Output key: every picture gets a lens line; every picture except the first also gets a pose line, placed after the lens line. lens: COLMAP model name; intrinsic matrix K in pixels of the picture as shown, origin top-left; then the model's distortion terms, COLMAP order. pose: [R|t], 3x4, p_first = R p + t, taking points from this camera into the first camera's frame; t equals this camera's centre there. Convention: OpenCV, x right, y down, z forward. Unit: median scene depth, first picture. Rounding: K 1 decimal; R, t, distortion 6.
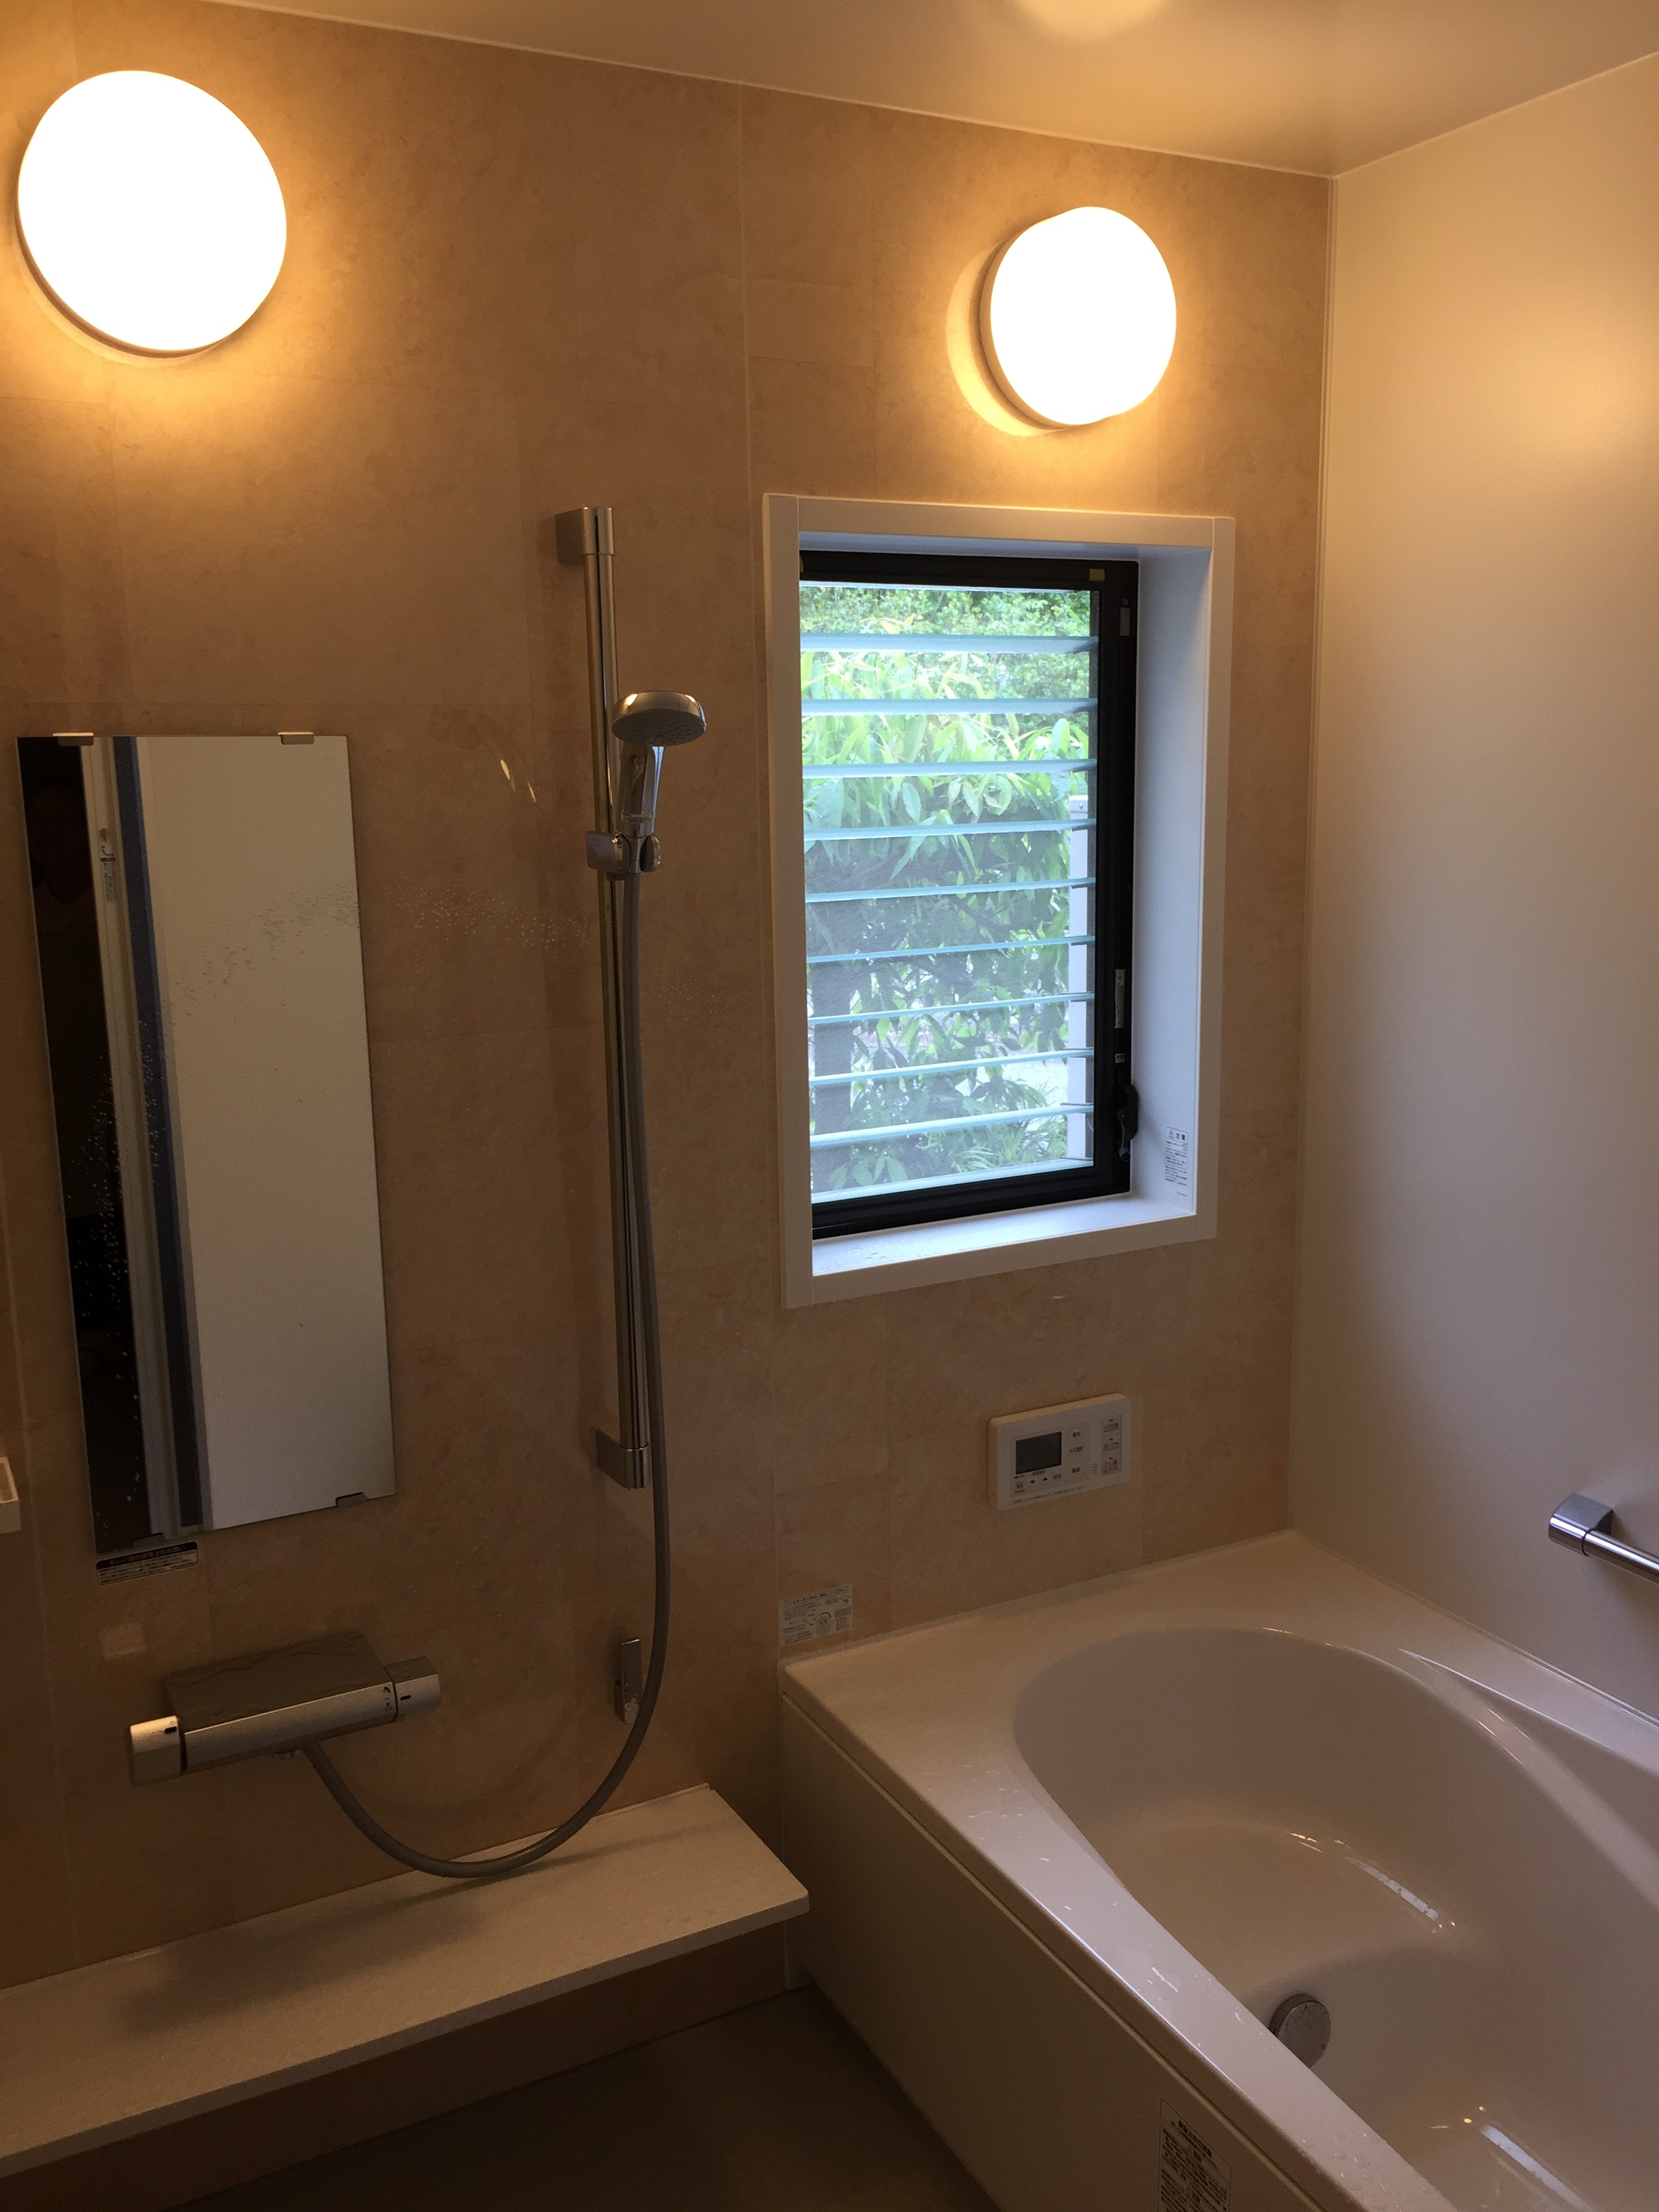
lens RADIAL K [[1900.1, 0, 829.5], [0, 1900.1, 1106.0], [0, 0, 1]] dist [0.044292, -0.006344]
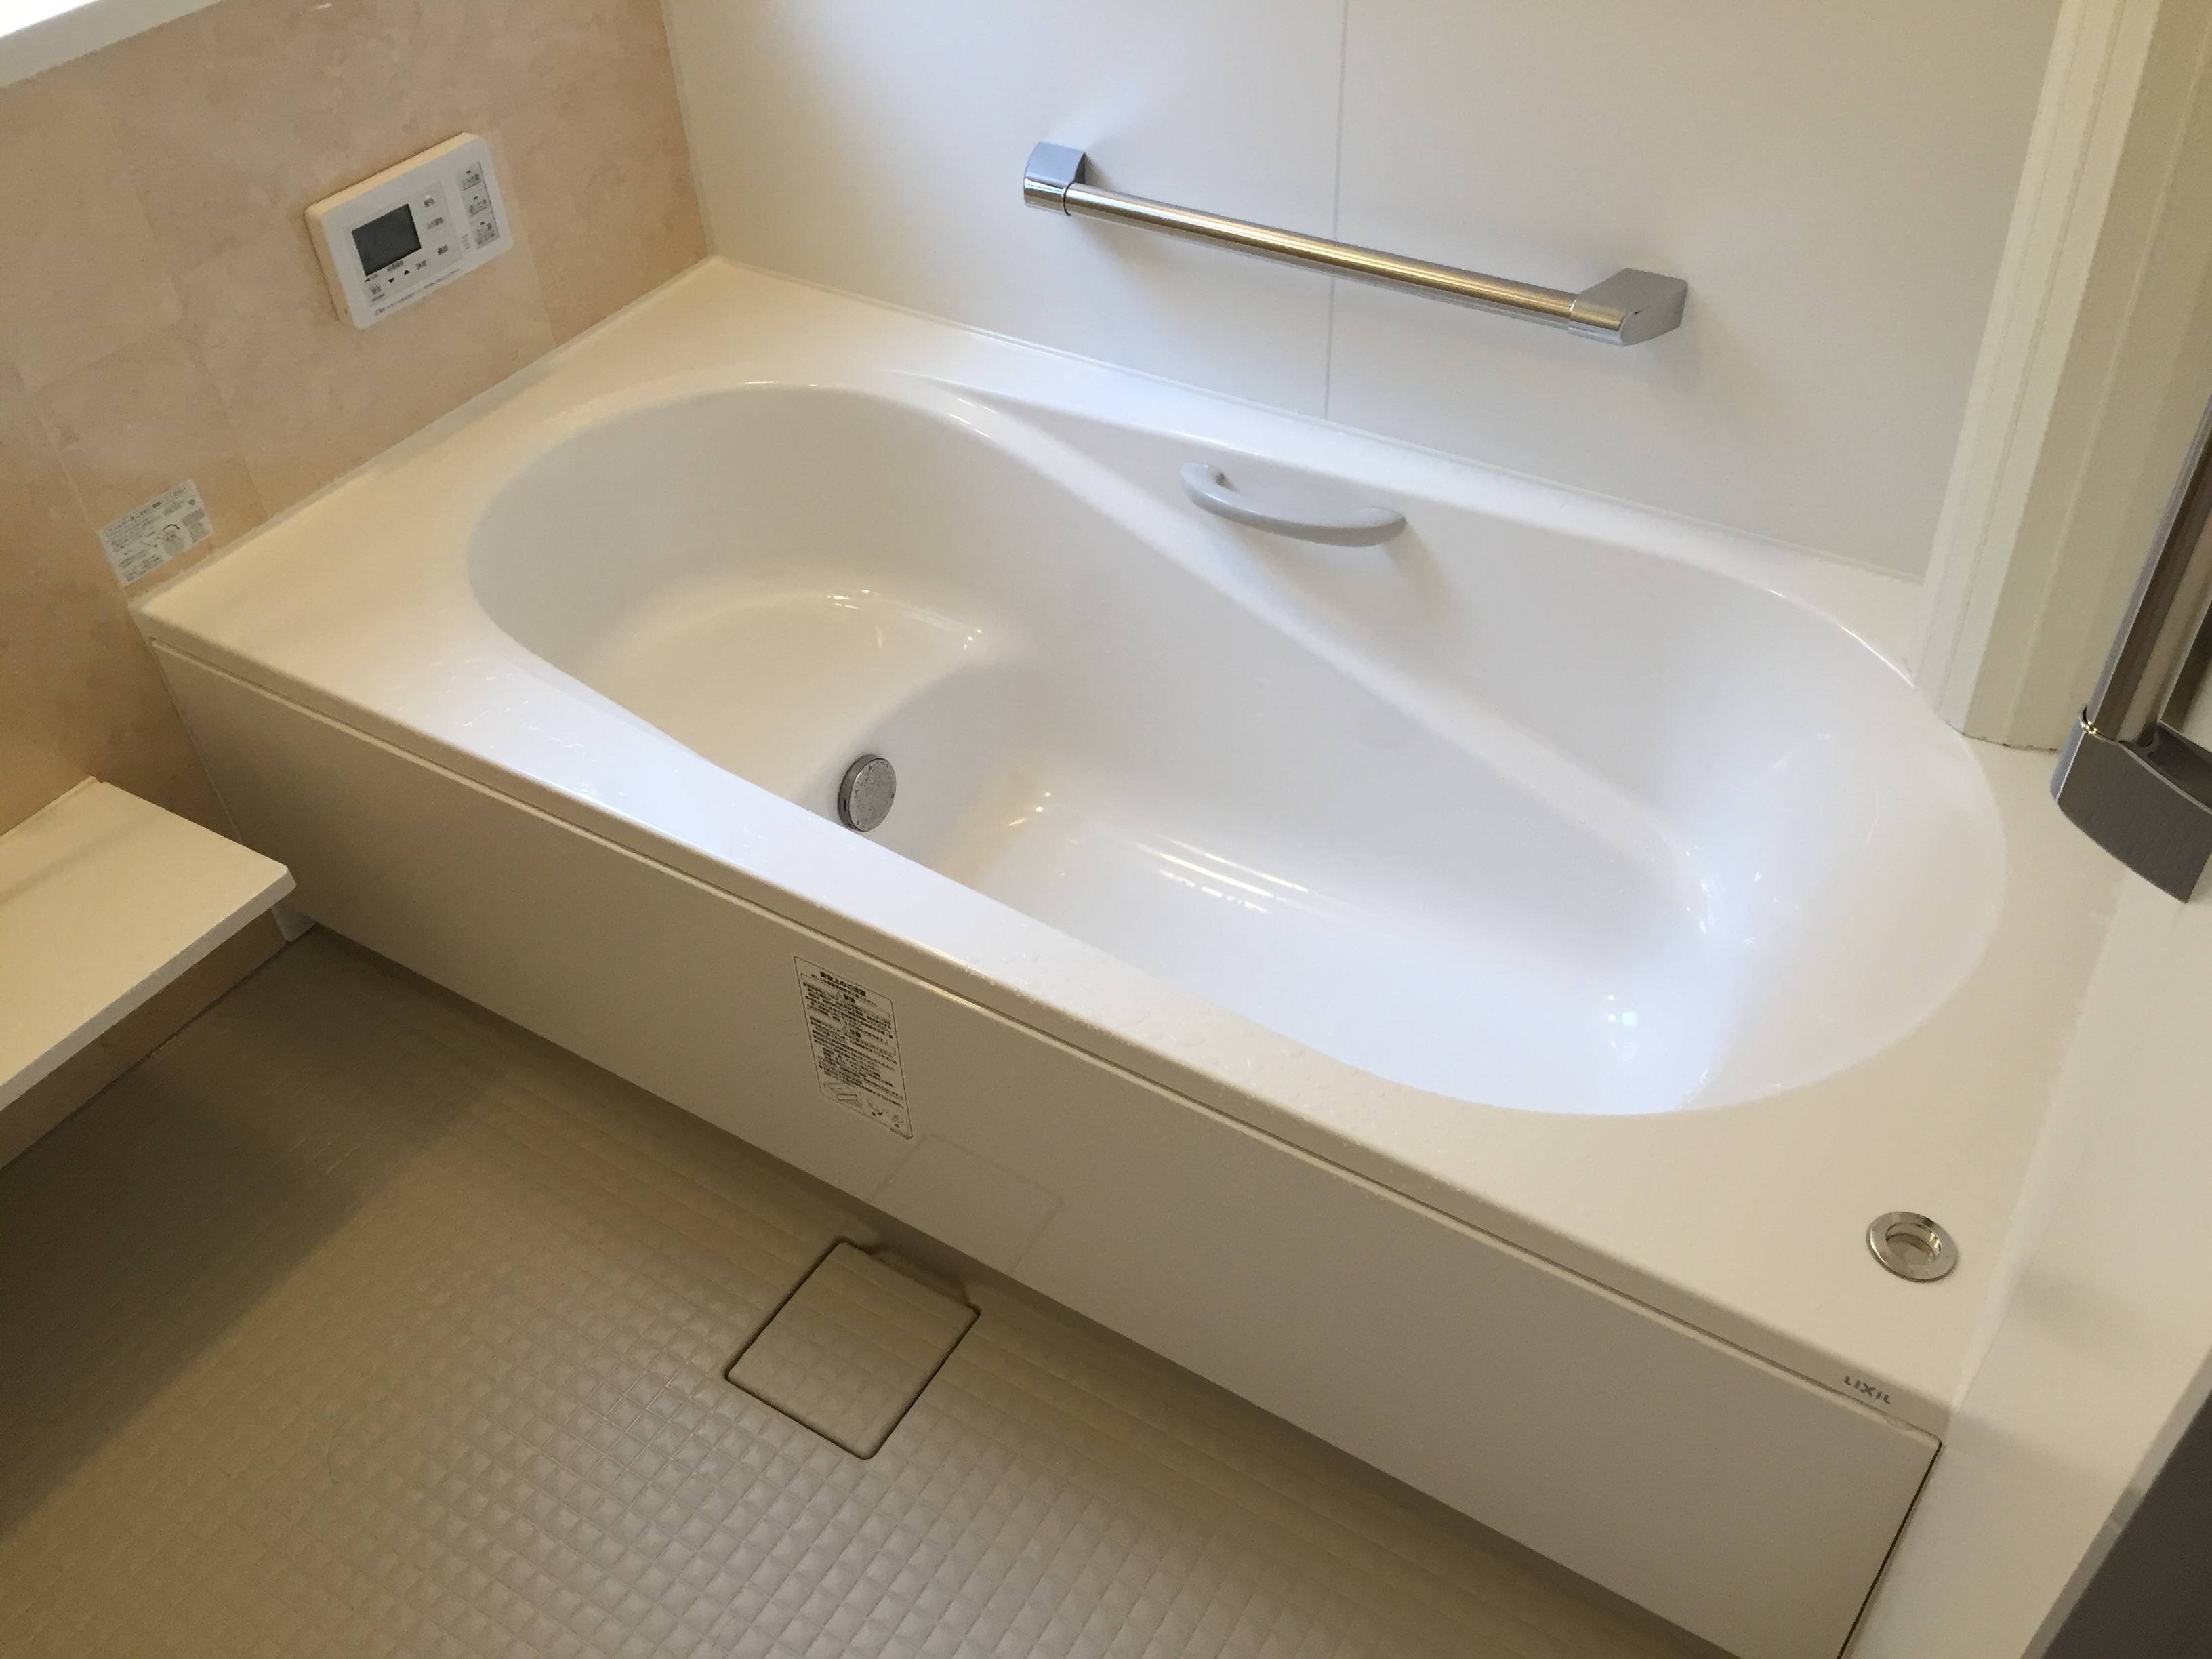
lens RADIAL K [[1900.1, 0, 1112.8], [0, 1900.1, 818.4], [0, 0, 1]] dist [0.044292, -0.006344]
pose [[0.859432, -0.351456, 0.371289, -0.004222], [0.114318, 0.839957, 0.530475, 0.007038], [-0.498306, -0.413462, 0.762063, 0.196578]]
